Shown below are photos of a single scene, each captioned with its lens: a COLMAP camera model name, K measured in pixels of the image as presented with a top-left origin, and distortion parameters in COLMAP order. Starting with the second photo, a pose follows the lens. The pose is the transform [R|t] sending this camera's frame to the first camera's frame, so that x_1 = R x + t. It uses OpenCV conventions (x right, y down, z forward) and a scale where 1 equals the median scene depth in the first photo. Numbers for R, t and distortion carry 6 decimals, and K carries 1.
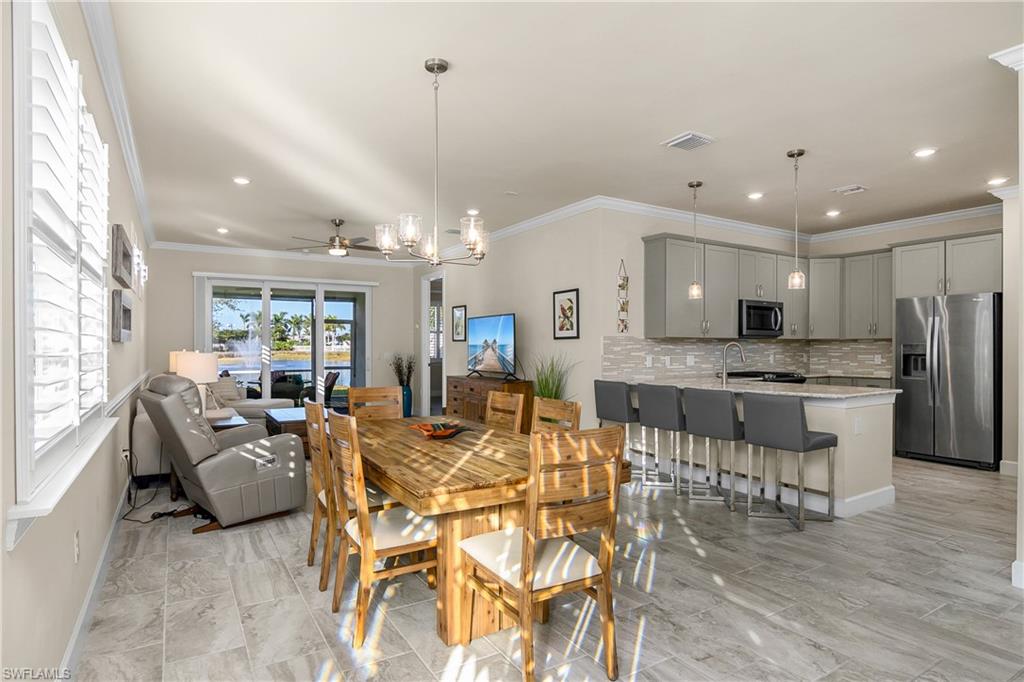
lens RADIAL K [[579.9, 0, 516.6], [0, 579.9, 349.8], [0, 0, 1]] dist [-0.036963, 0.001177]
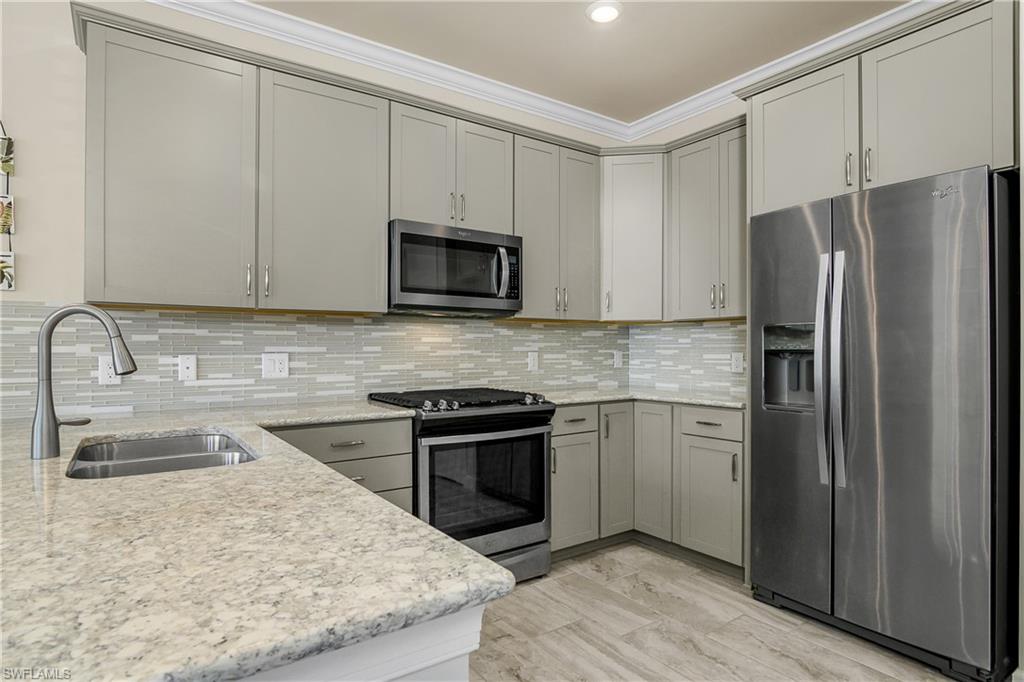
lens RADIAL K [[557.1, 0, 511.9], [0, 557.1, 347.6], [0, 0, 1]] dist [-0.031992, -0.000034]
pose [[0.998432, 0.001143, 0.055974, 0.451756], [-0.000938, 0.999993, -0.003695, 0.006424], [-0.055977, 0.003637, 0.998425, 0.594250]]
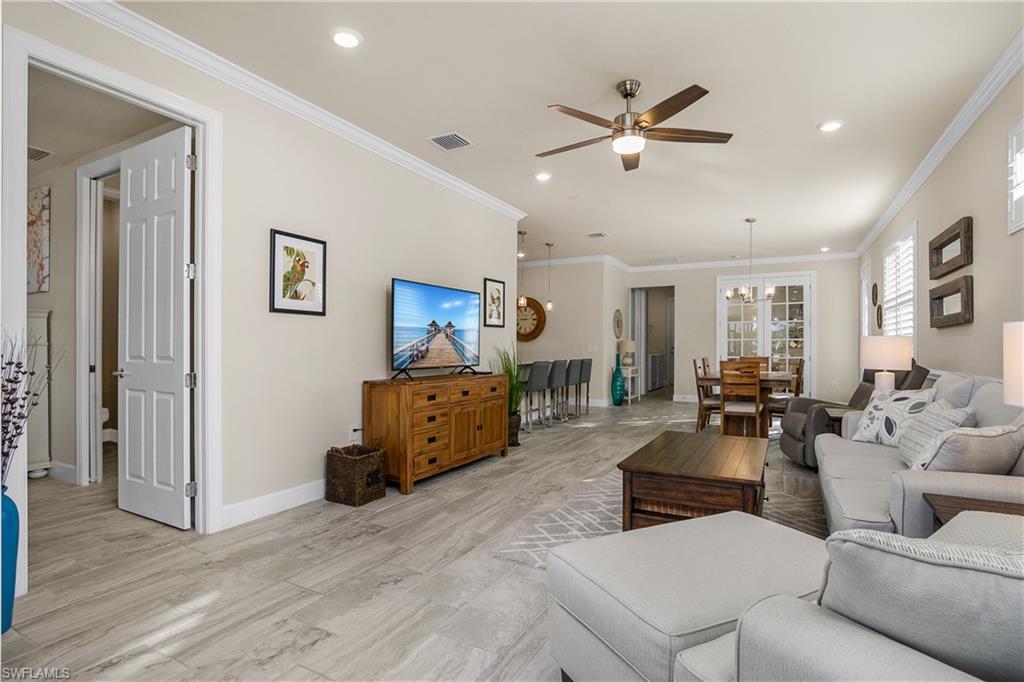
lens RADIAL K [[509.6, 0, 507.0], [0, 509.6, 344.6], [0, 0, 1]] dist [-0.015715, 0.001708]
pose [[-0.497676, 0.001870, 0.867361, -0.686889], [0.005328, 0.999985, 0.000901, 0.011238], [-0.867346, 0.005070, -0.497679, 1.380527]]
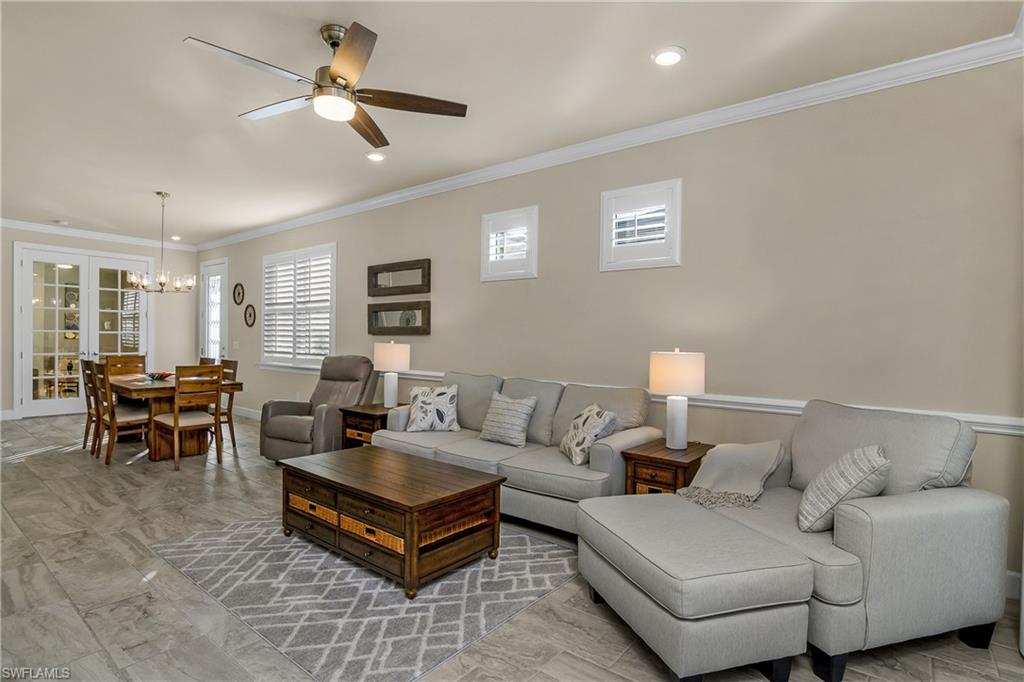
lens RADIAL K [[509.6, 0, 507.0], [0, 509.6, 344.6], [0, 0, 1]] dist [-0.015715, 0.001708]
pose [[-0.940707, -0.015249, -0.338877, -0.317495], [-0.022187, 0.999616, 0.016608, -0.009080], [0.338493, 0.023142, -0.940684, 1.445807]]
